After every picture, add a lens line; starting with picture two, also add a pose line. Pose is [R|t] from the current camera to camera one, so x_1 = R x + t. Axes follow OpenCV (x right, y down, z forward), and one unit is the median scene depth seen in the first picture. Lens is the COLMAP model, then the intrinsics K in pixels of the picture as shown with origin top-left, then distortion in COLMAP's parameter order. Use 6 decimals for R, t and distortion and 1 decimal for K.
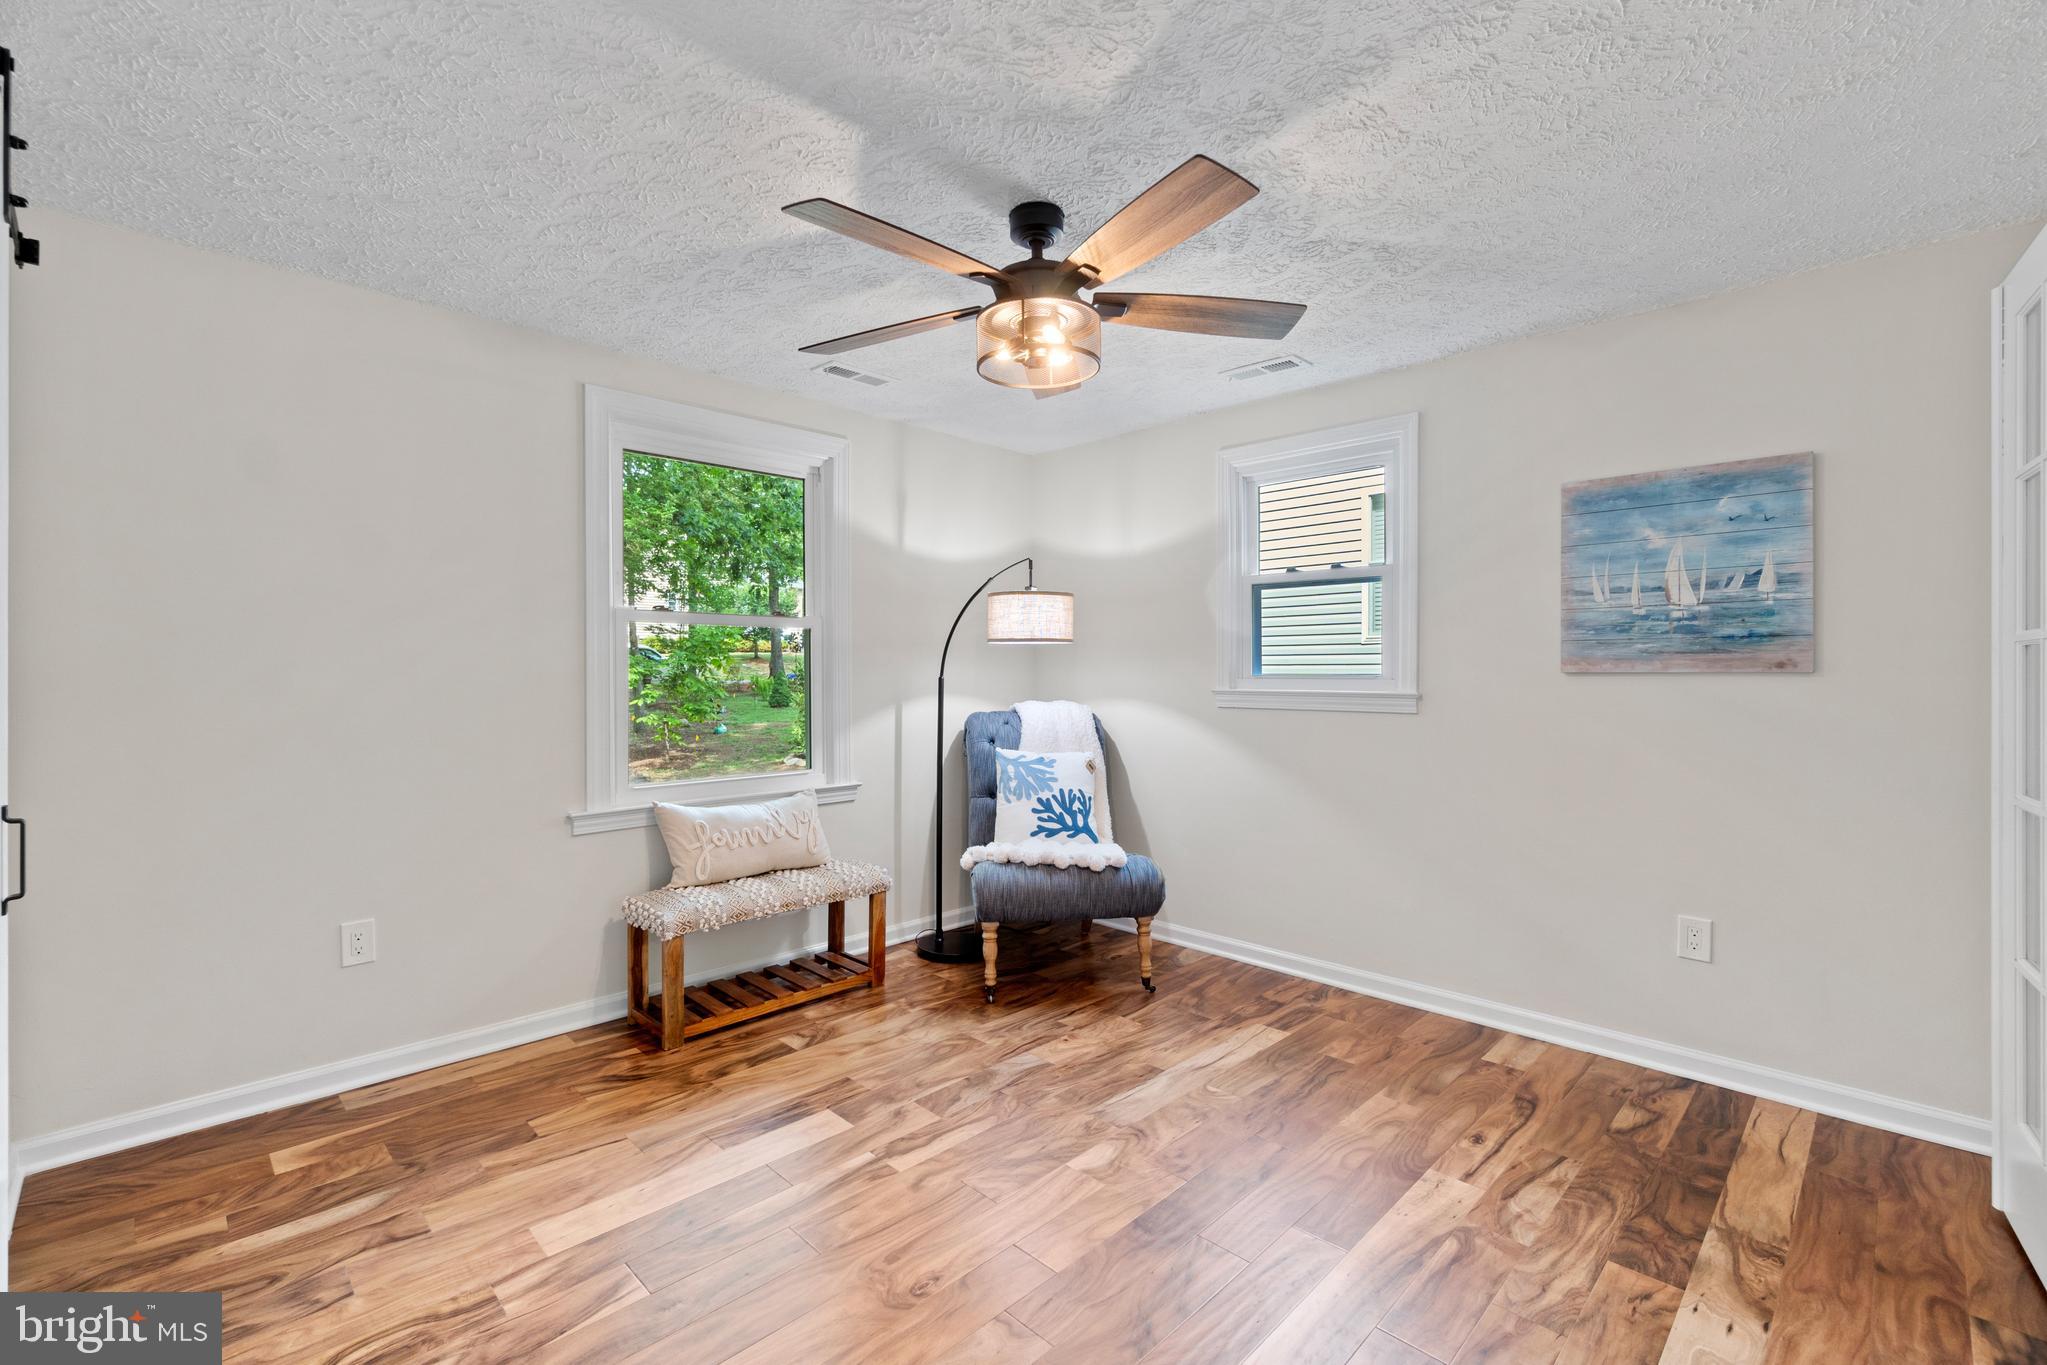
lens RADIAL K [[880.2, 0, 1006.1], [0, 880.2, 667.6], [0, 0, 1]] dist [-0.007860, 0.001704]
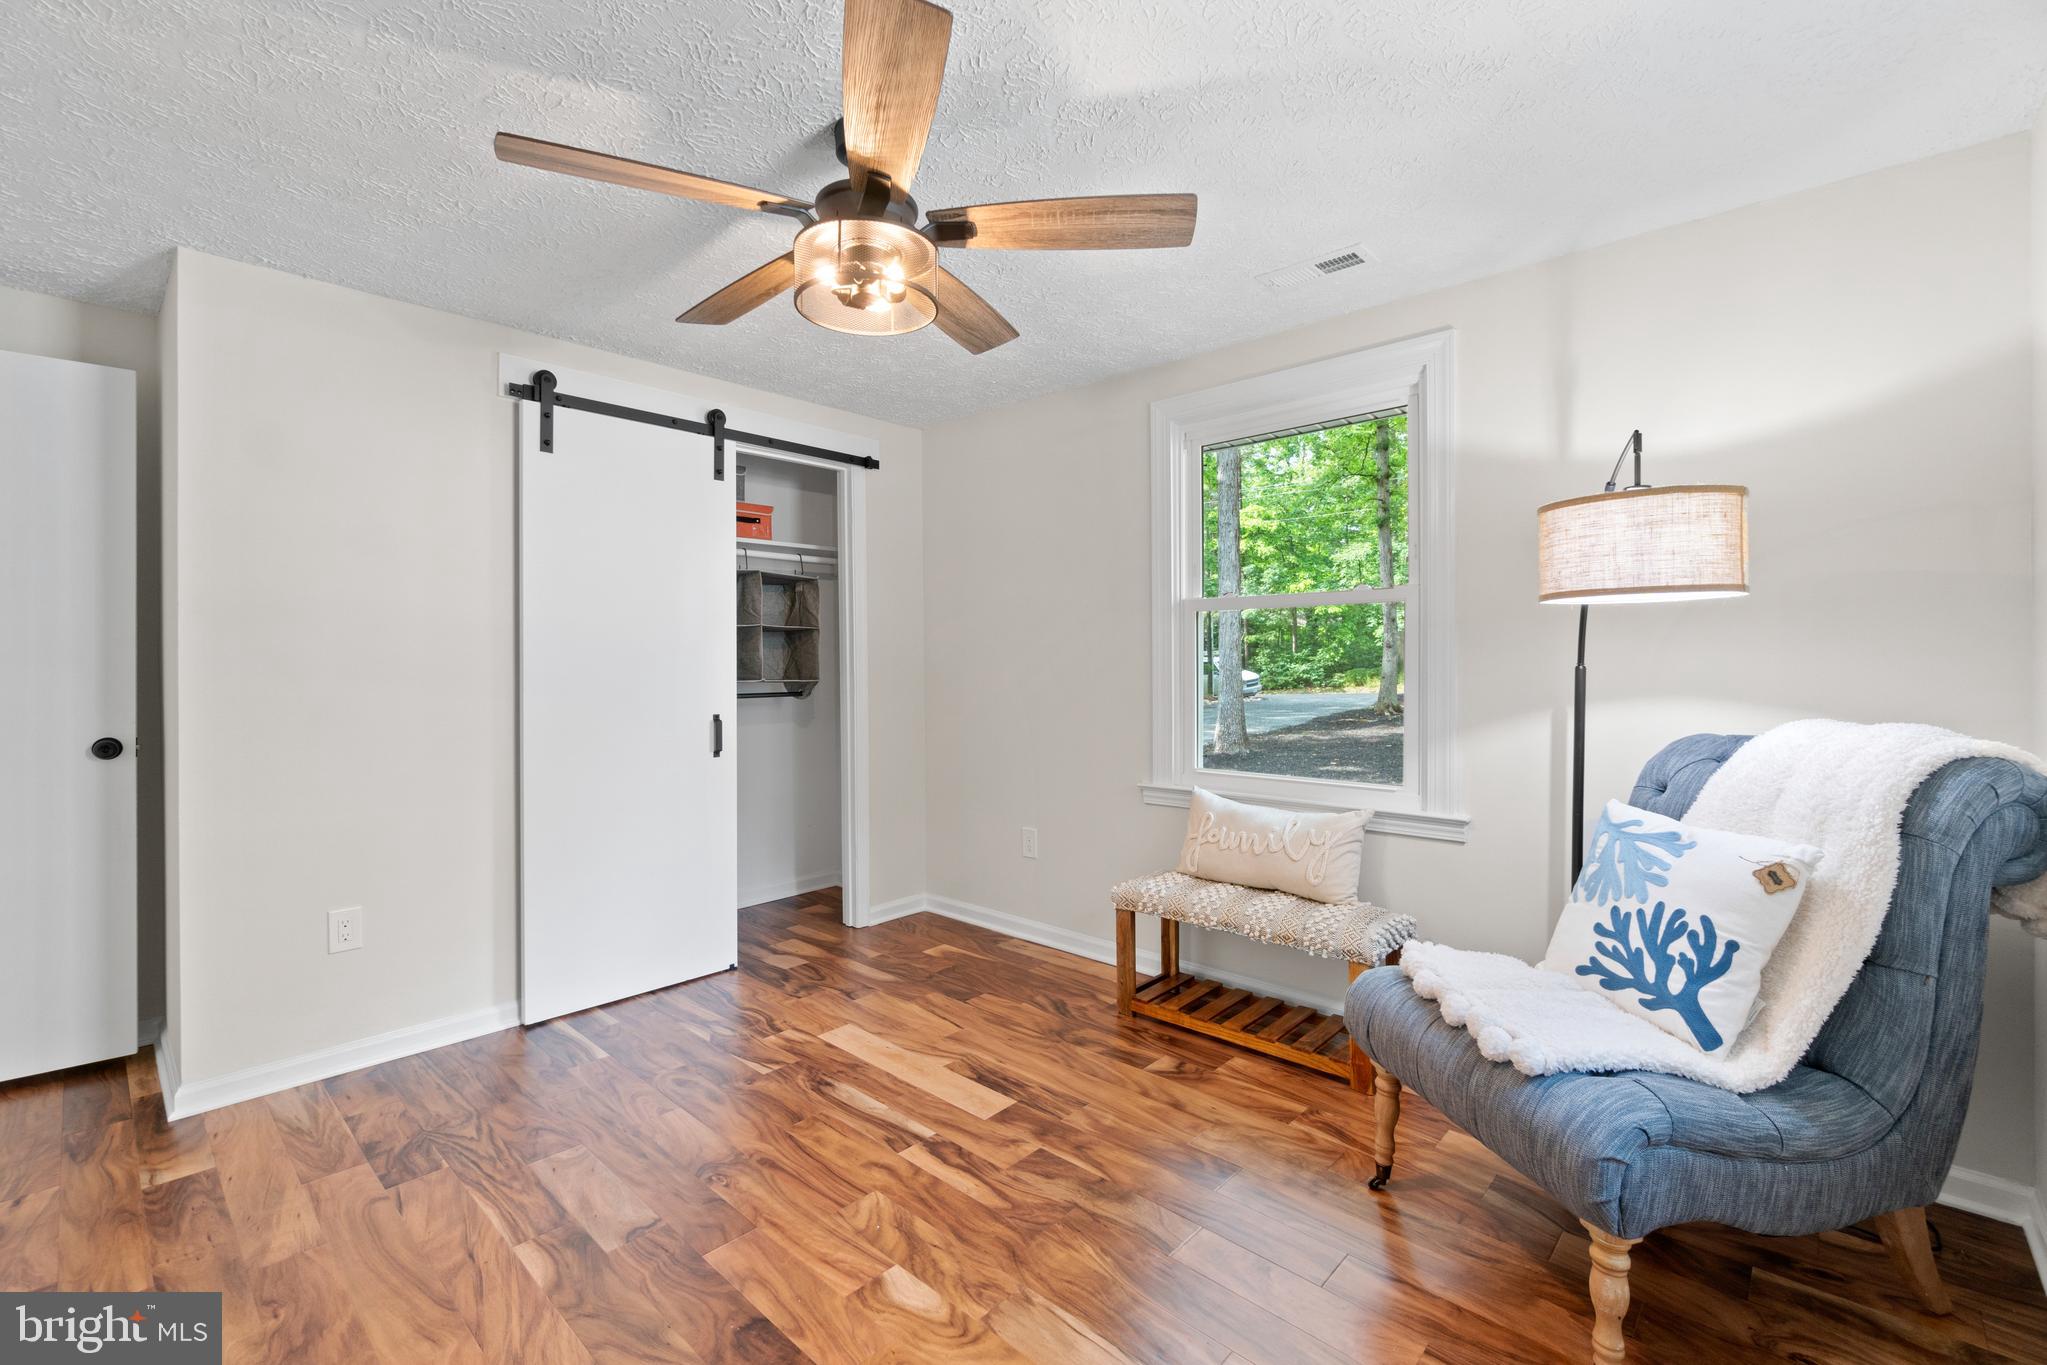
lens RADIAL K [[880.2, 0, 1016.7], [0, 880.2, 671.6], [0, 0, 1]] dist [-0.007860, 0.001704]
pose [[0.053946, 0.009834, -0.998495, 0.634588], [0.004056, 0.999941, 0.010067, 0.008872], [0.998536, -0.004593, 0.053903, 0.776369]]
